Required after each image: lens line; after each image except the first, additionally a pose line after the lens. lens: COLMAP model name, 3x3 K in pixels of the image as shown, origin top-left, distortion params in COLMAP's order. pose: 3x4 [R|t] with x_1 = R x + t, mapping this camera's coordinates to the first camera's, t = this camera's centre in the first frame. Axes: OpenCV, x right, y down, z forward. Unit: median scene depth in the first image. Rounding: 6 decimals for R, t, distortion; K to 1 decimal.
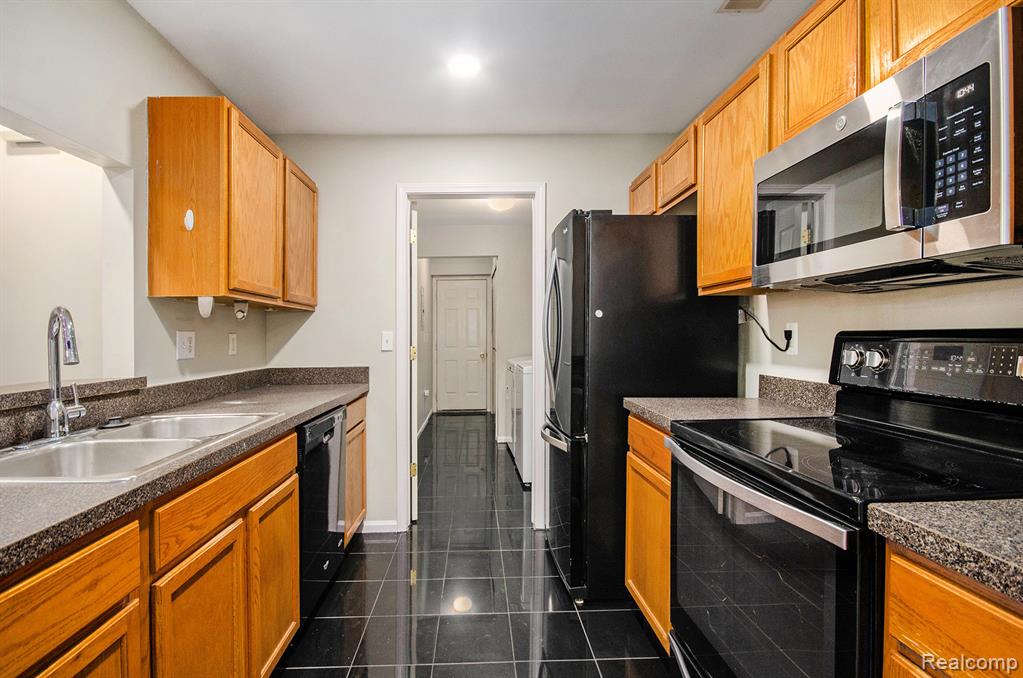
lens RADIAL K [[487.7, 0, 511.5], [0, 487.7, 339.0], [0, 0, 1]] dist [-0.000885, -0.000114]
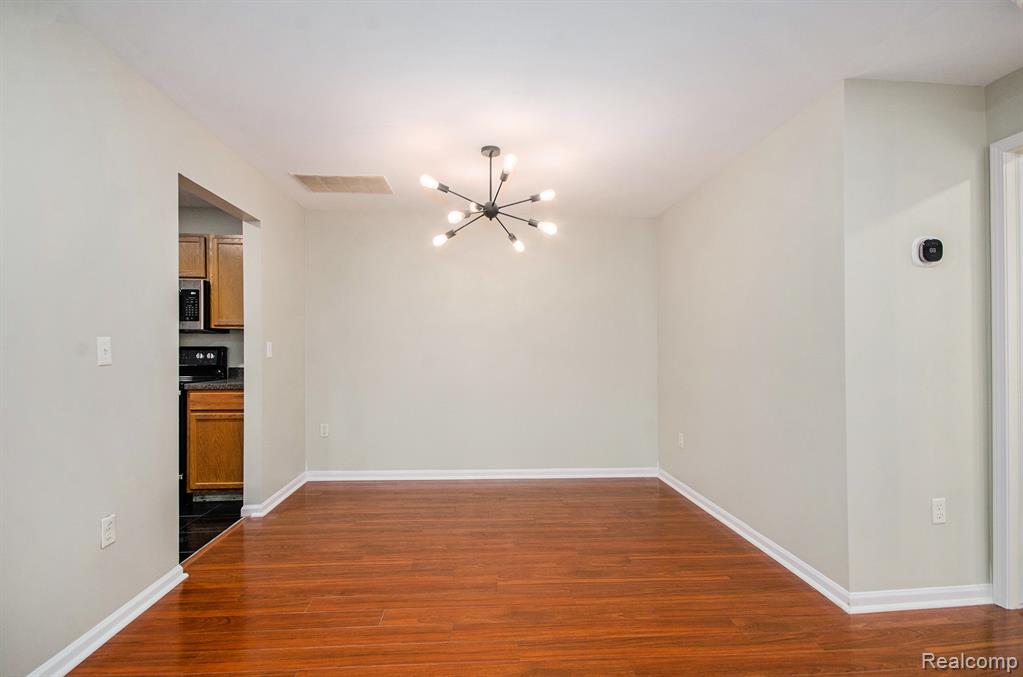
lens RADIAL K [[445.4, 0, 481.0], [0, 445.4, 351.1], [0, 0, 1]] dist [0.003174, 0.000349]
pose [[0.015199, 0.011622, 0.999817, -3.153377], [0.004882, 0.999920, -0.011697, 0.080752], [-0.999873, 0.005059, 0.015141, -1.714643]]
